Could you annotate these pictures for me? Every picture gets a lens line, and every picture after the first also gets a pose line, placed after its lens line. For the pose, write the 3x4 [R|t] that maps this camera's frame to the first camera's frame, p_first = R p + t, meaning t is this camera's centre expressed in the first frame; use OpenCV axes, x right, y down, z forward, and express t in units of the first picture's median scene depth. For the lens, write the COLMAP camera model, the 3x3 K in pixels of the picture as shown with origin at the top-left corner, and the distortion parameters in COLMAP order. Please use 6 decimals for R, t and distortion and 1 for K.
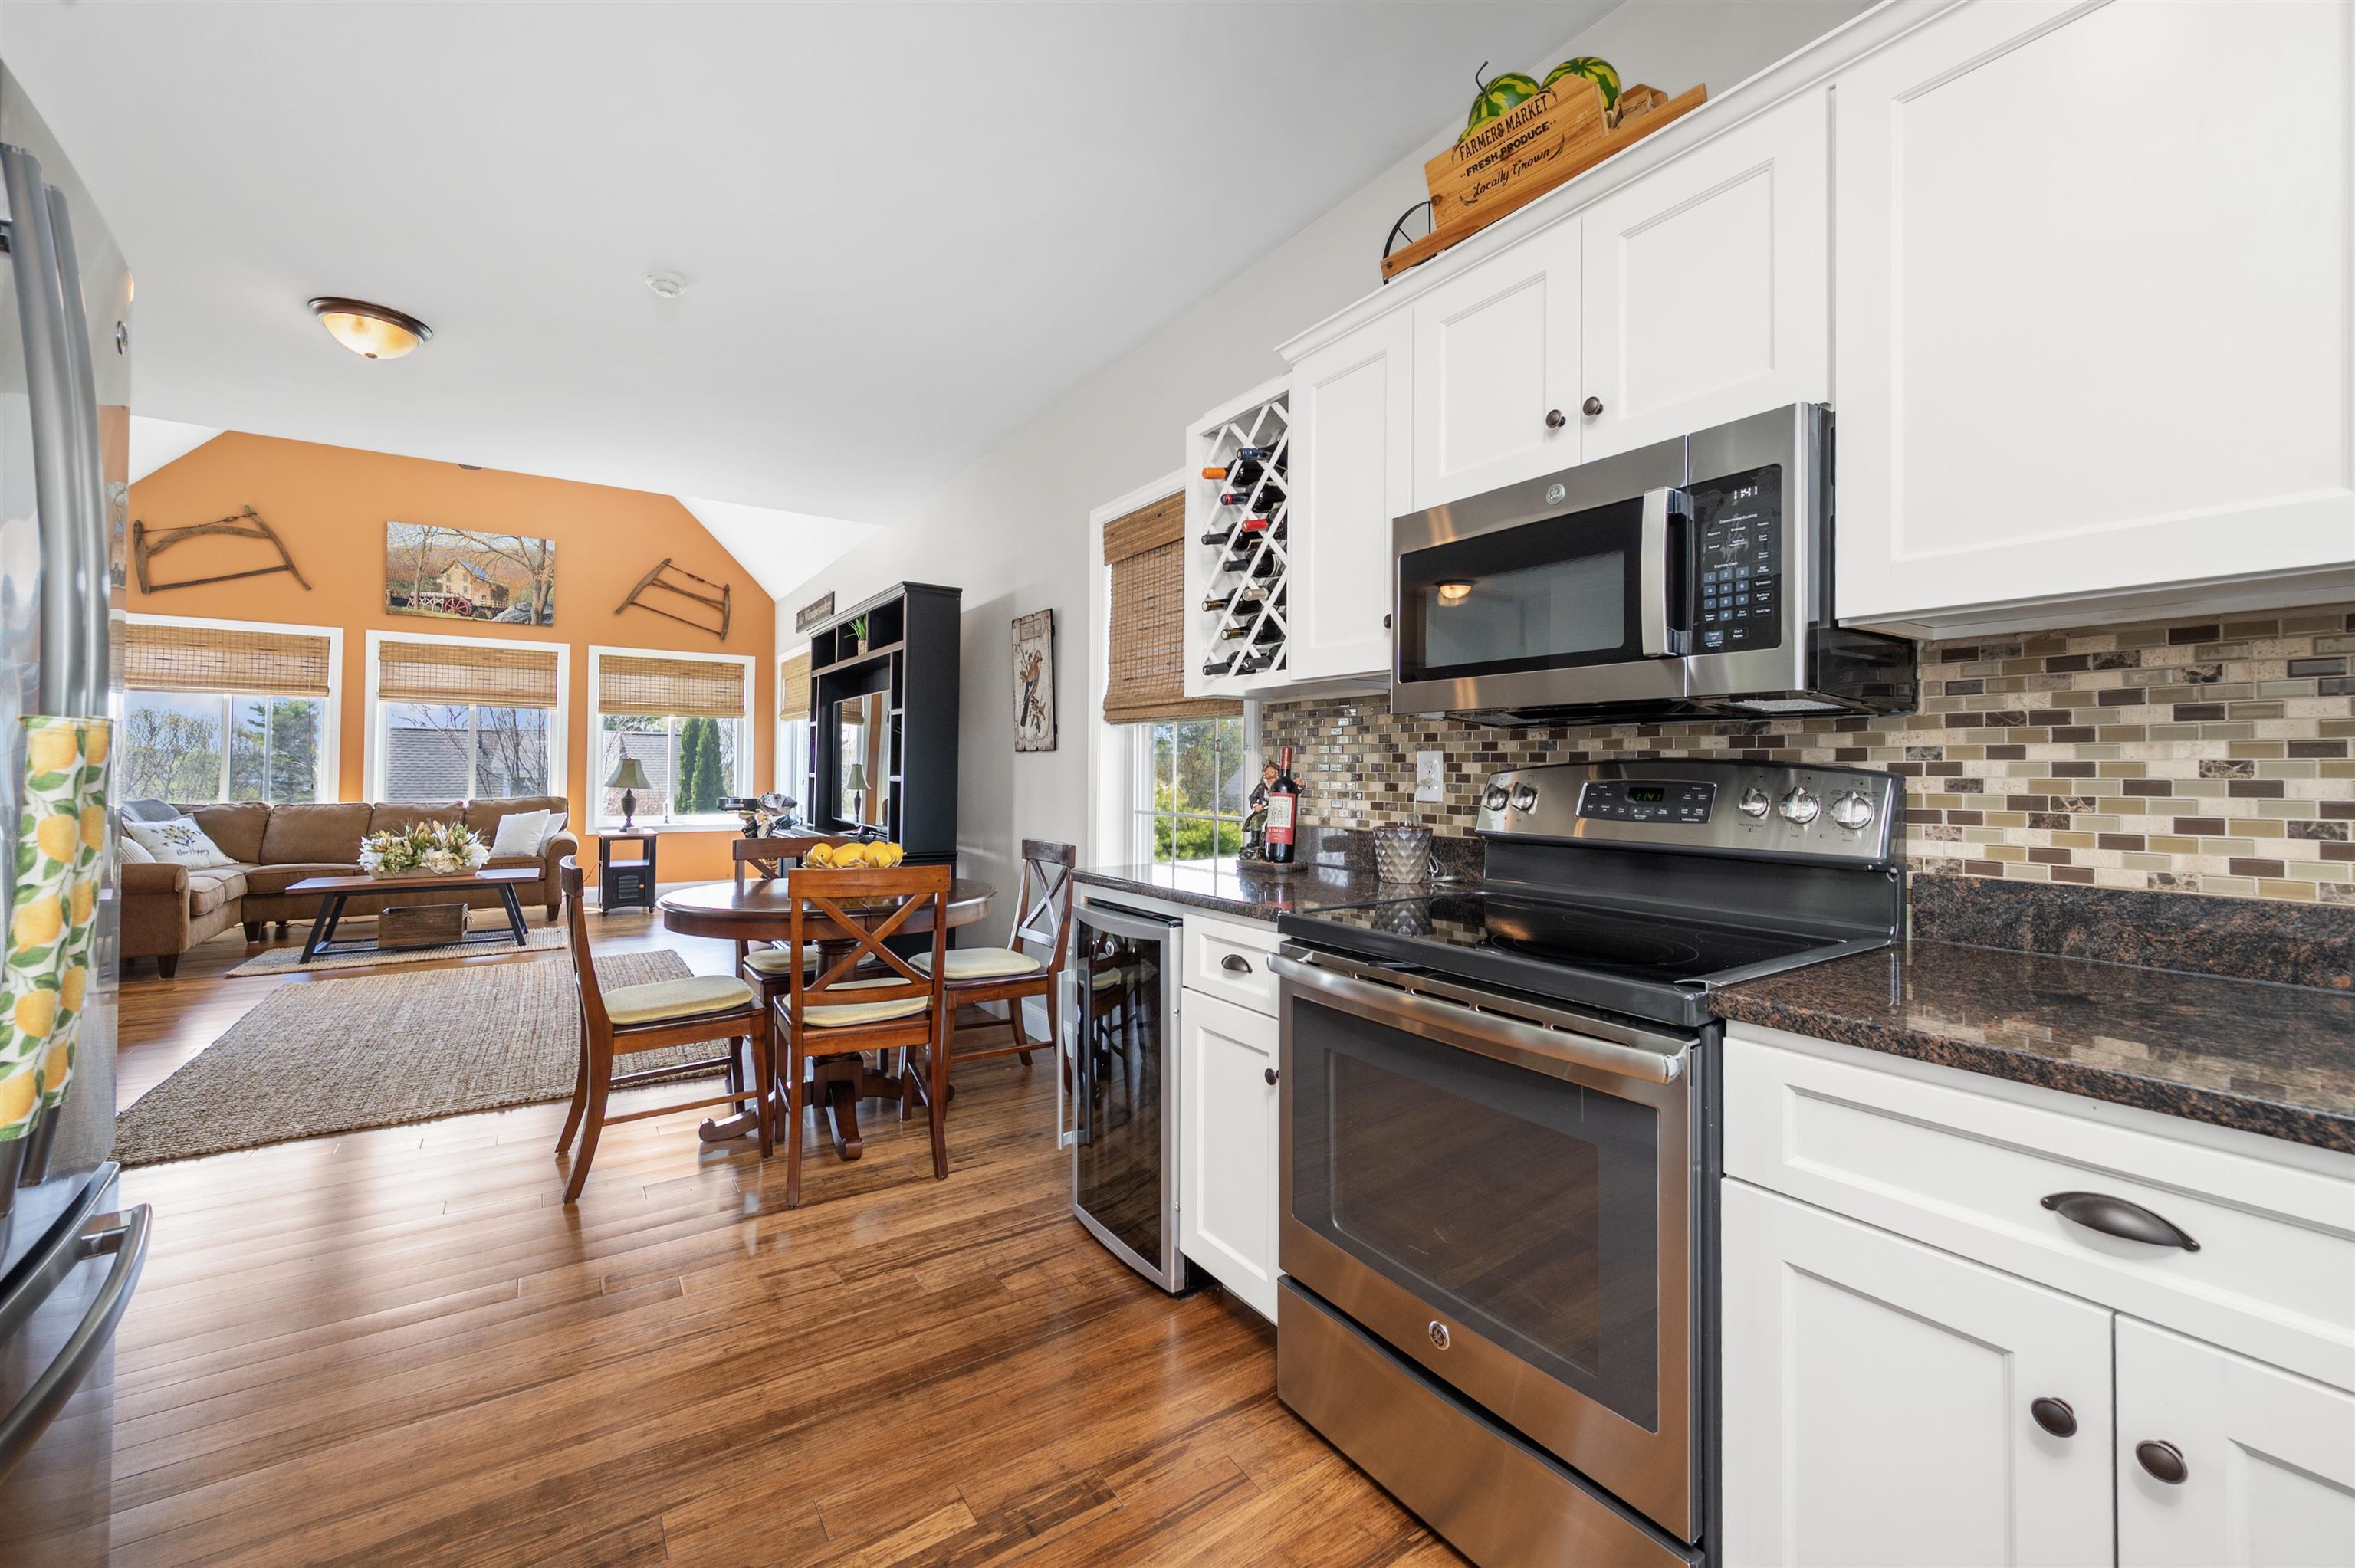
lens RADIAL K [[942.6, 0, 1180.9], [0, 942.6, 756.6], [0, 0, 1]] dist [-0.000986, -0.000097]
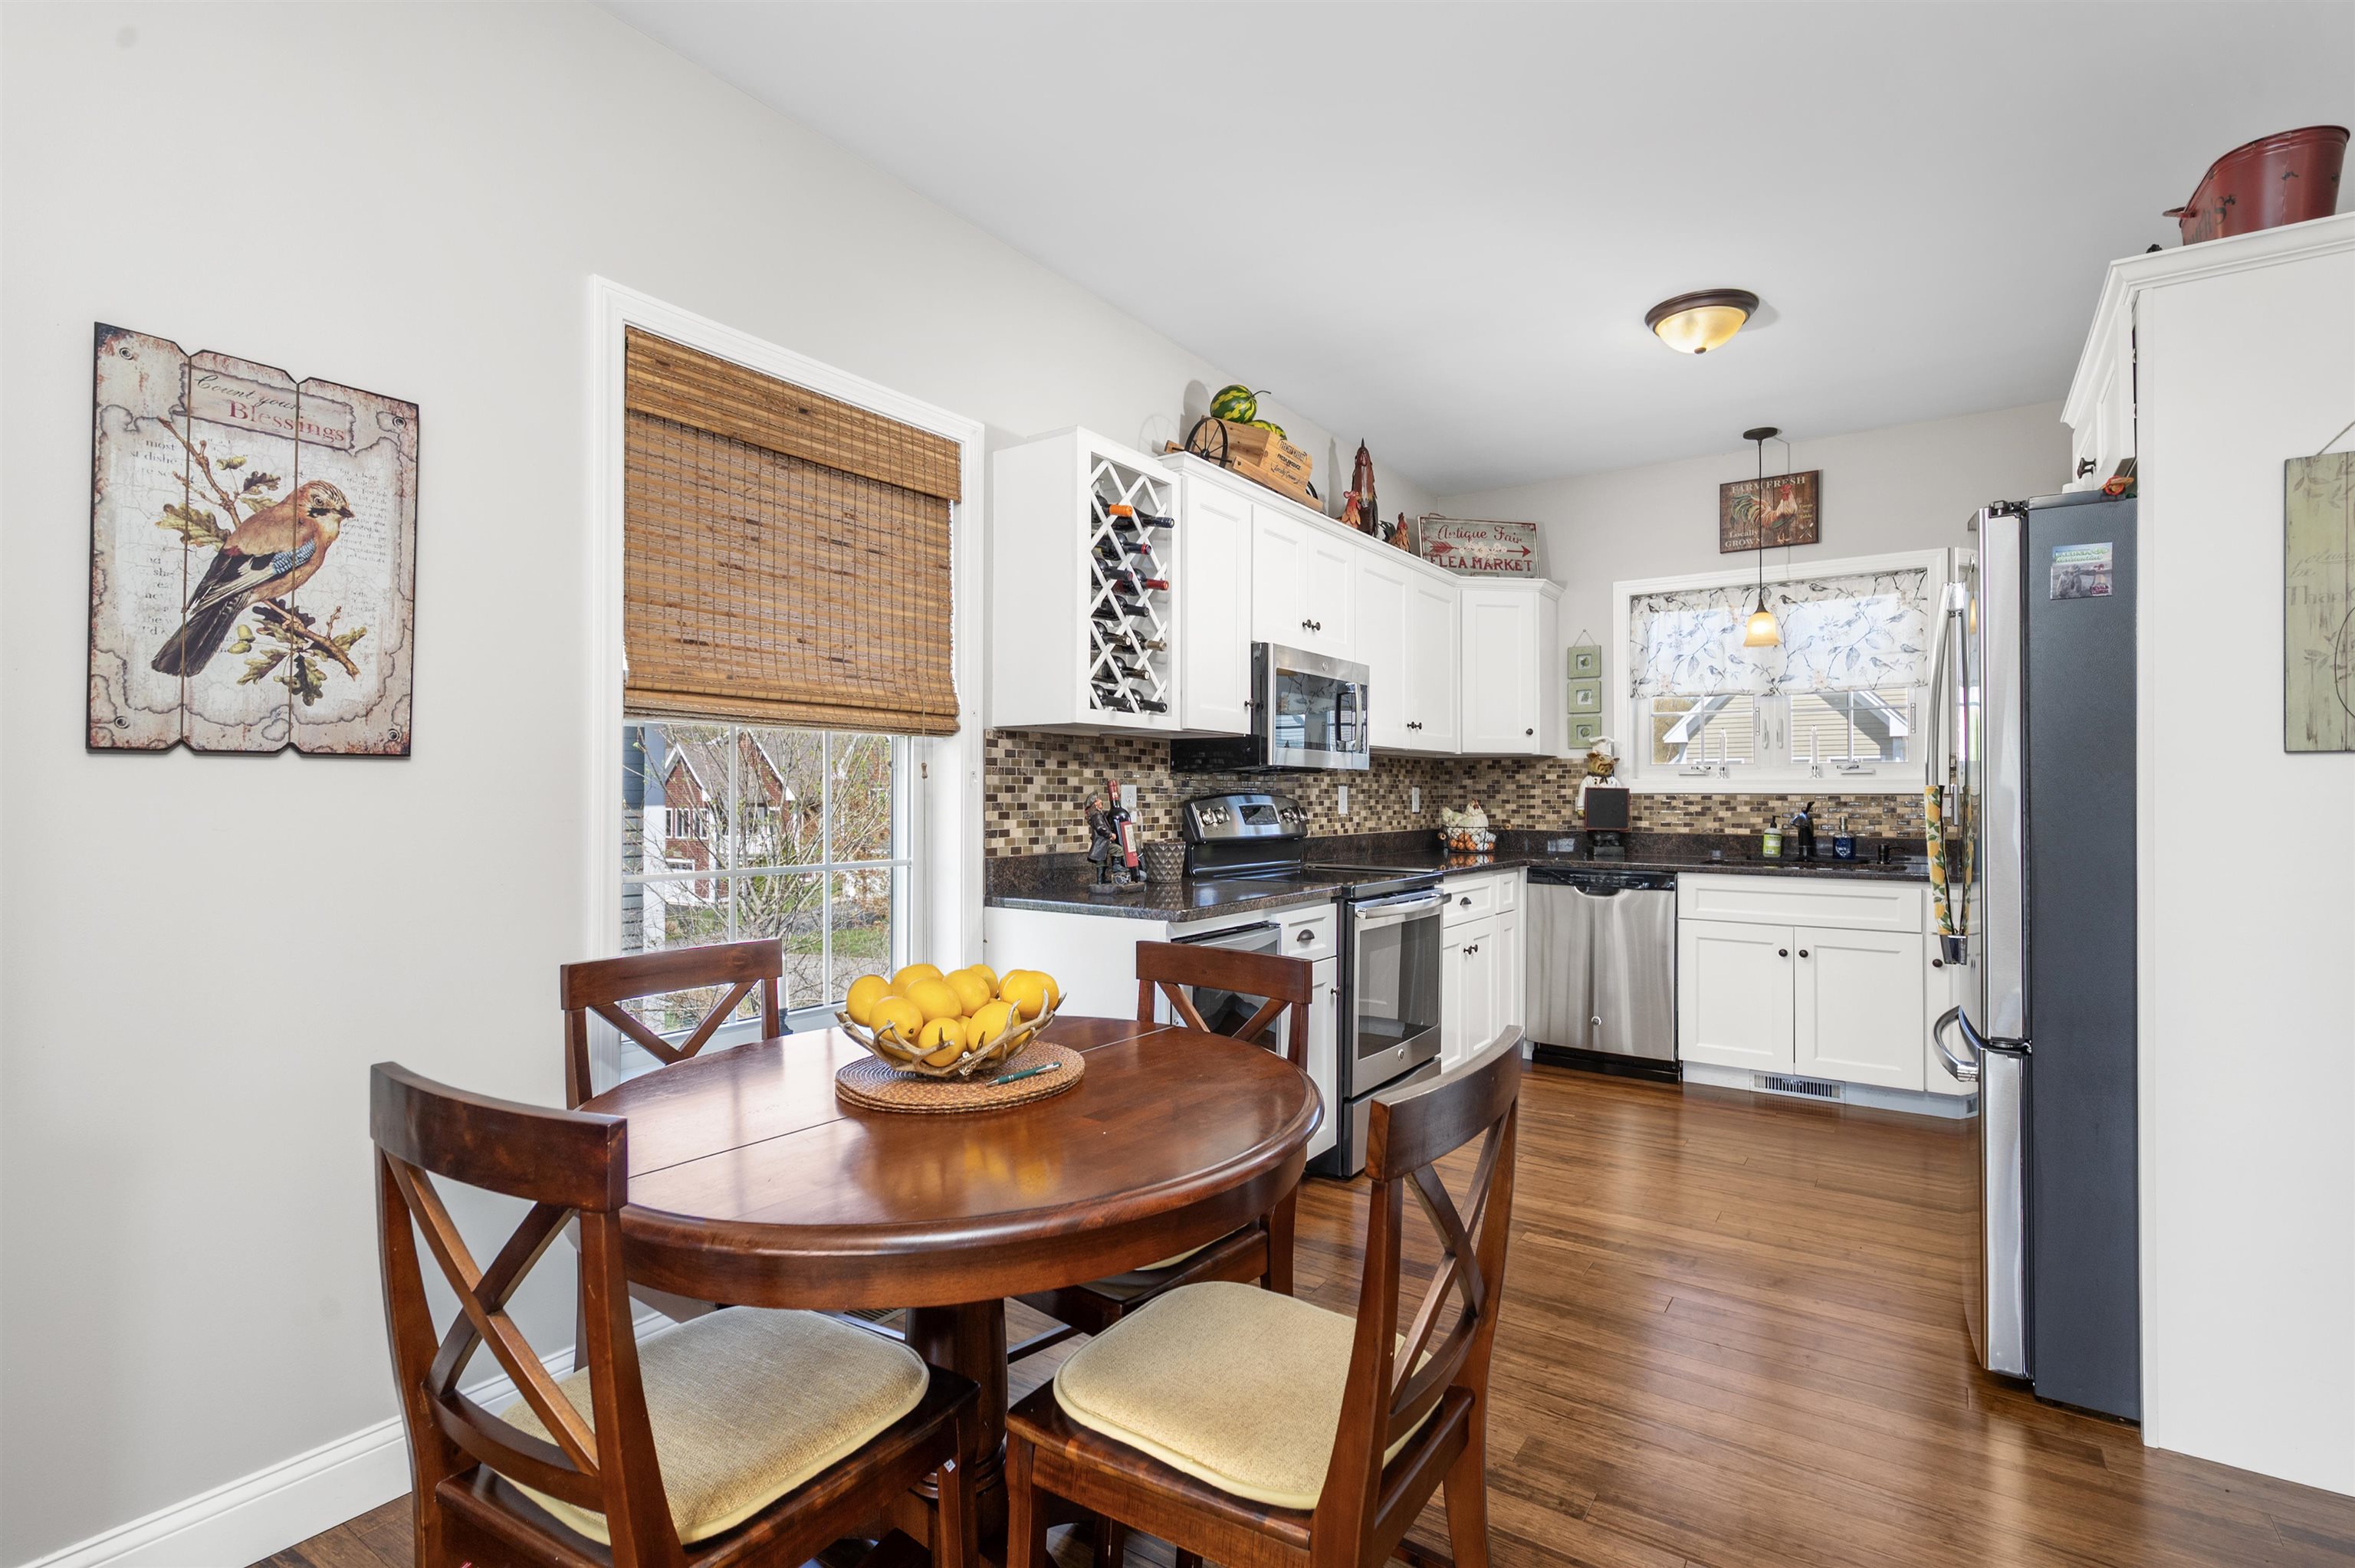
lens RADIAL K [[1108.7, 0, 1177.5], [0, 1108.7, 784.0], [0, 0, 1]] dist [0.005345, 0.000040]
pose [[-0.361144, 0.002351, 0.932507, -0.402455], [-0.018316, 0.999786, -0.009614, 0.002107], [-0.932330, -0.020552, -0.361024, 0.498586]]
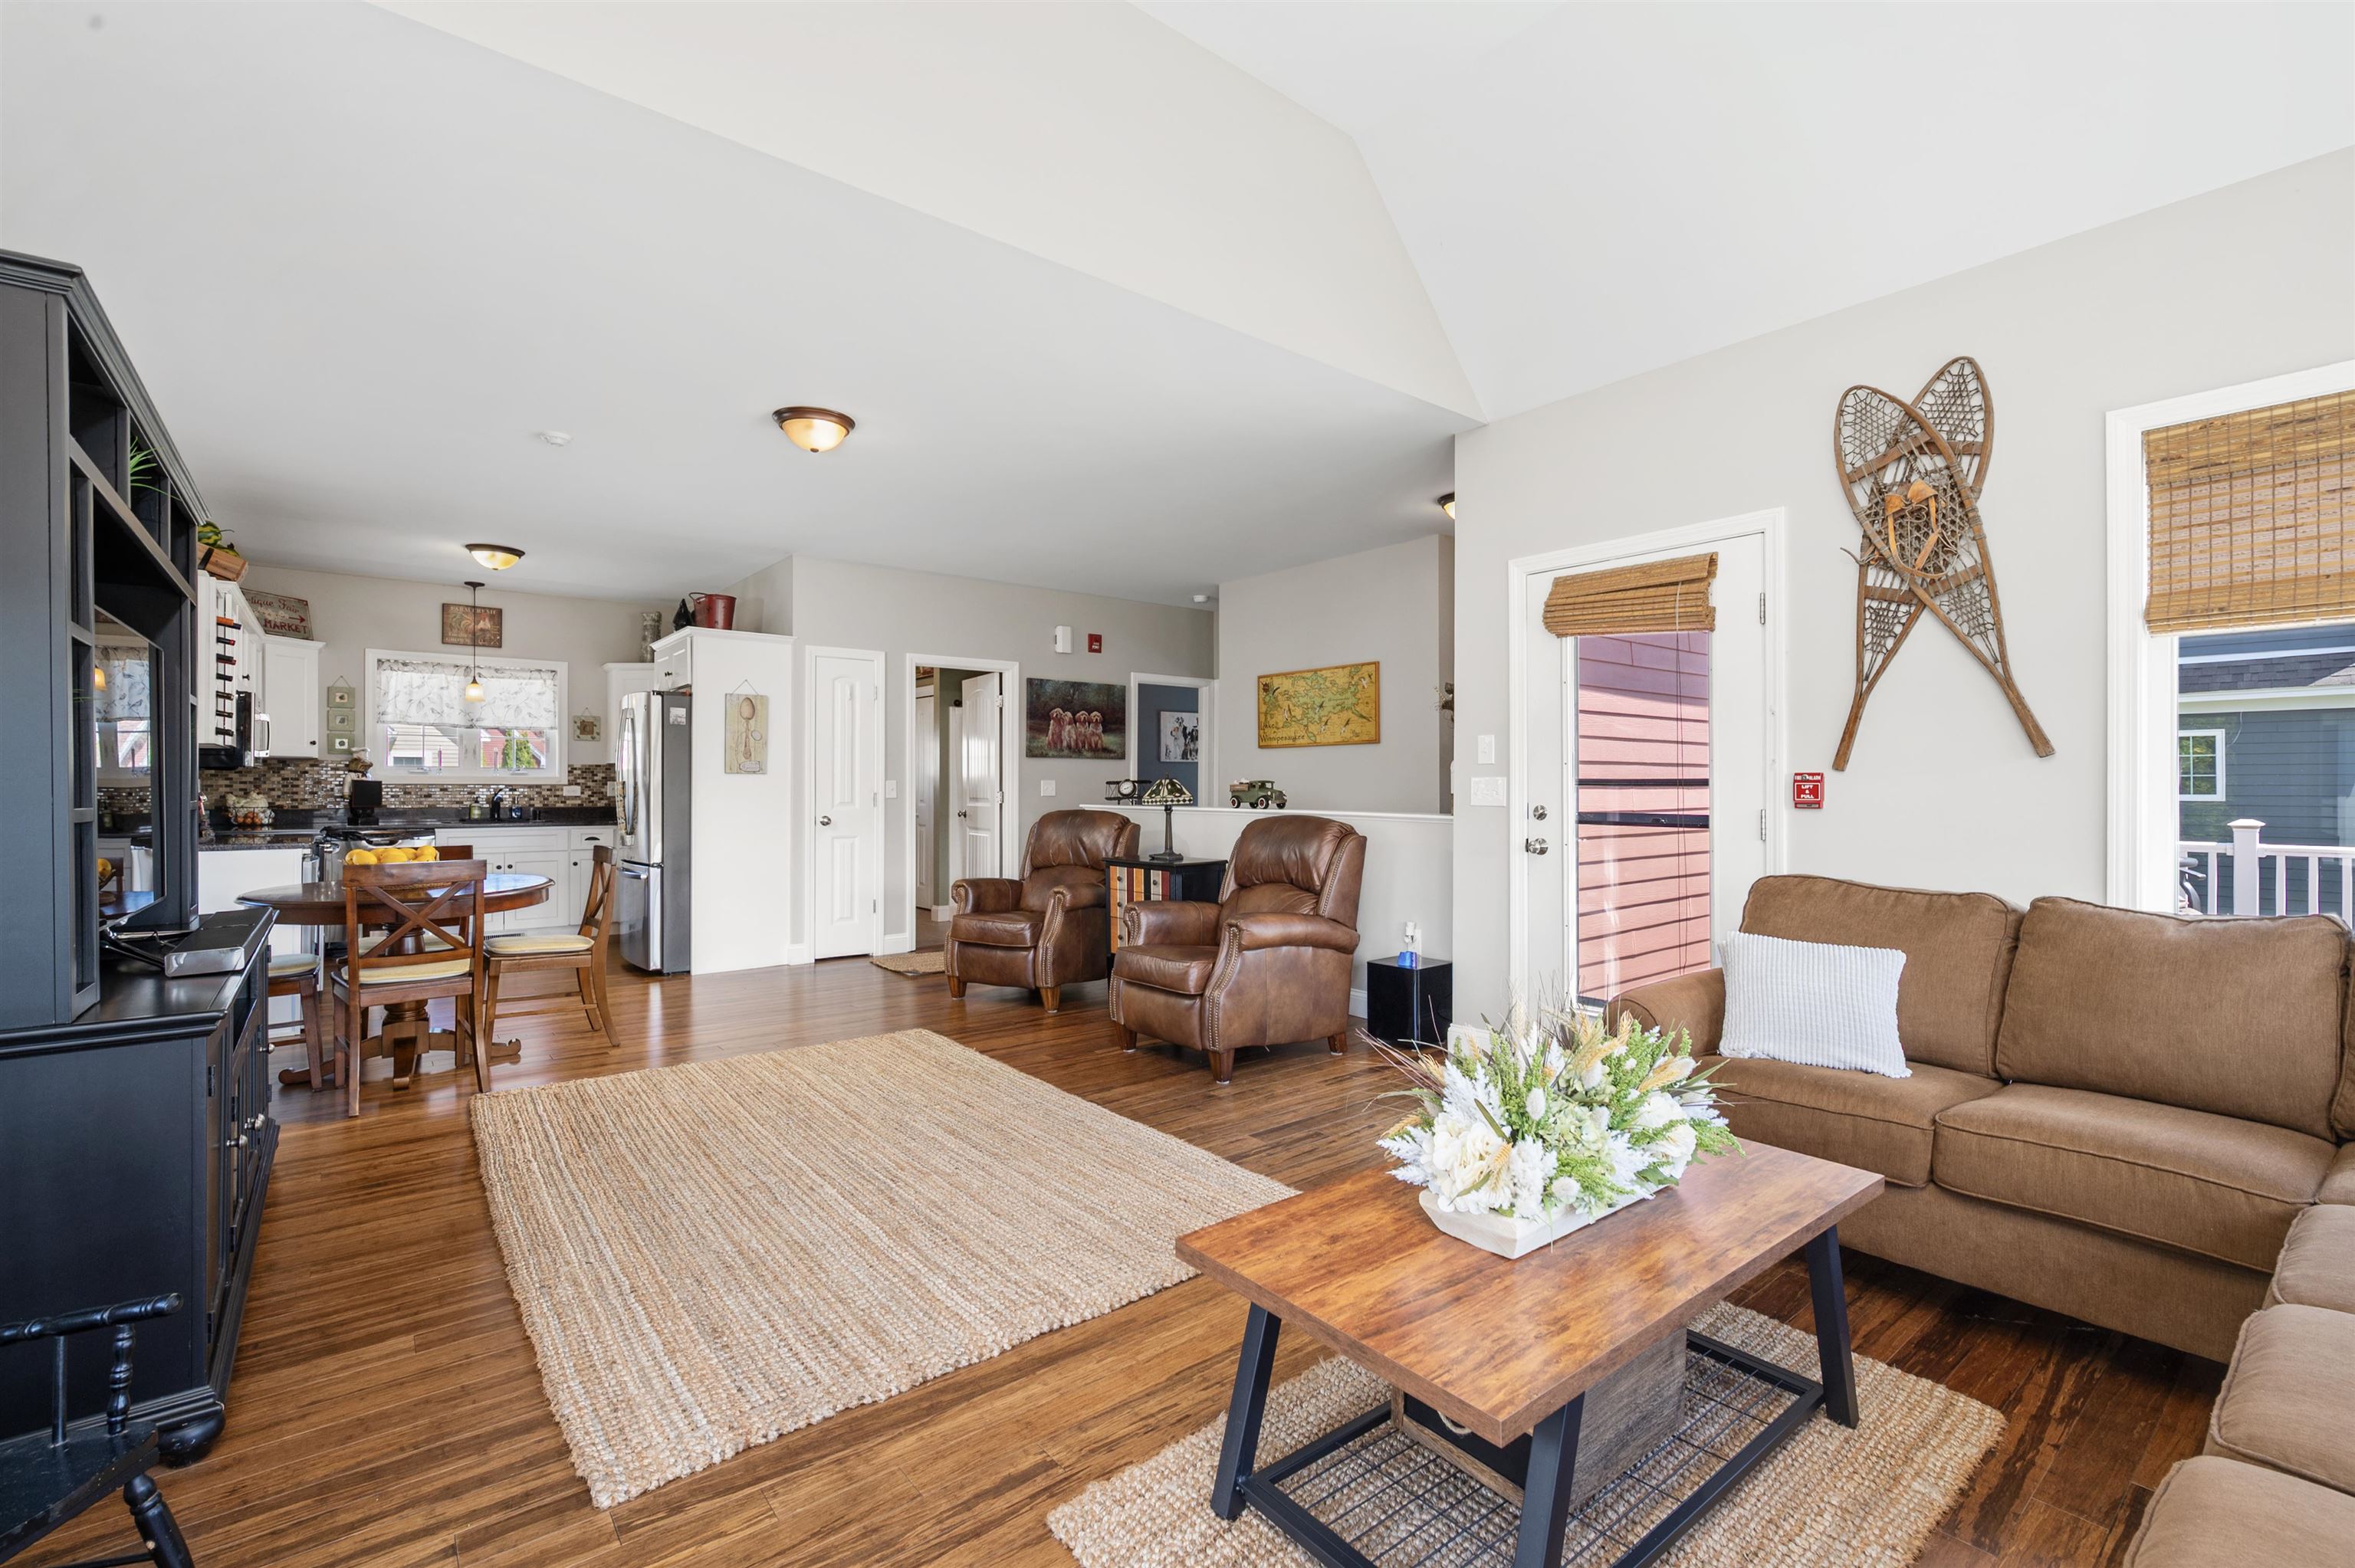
lens RADIAL K [[1024.0, 0, 1184.6], [0, 1024.0, 783.3], [0, 0, 1]] dist [-0.000066, -0.000277]
pose [[-0.996203, -0.007426, -0.086747, -0.581353], [-0.005756, 0.999794, -0.019486, 0.011554], [0.086874, -0.018912, -0.996040, 1.115764]]
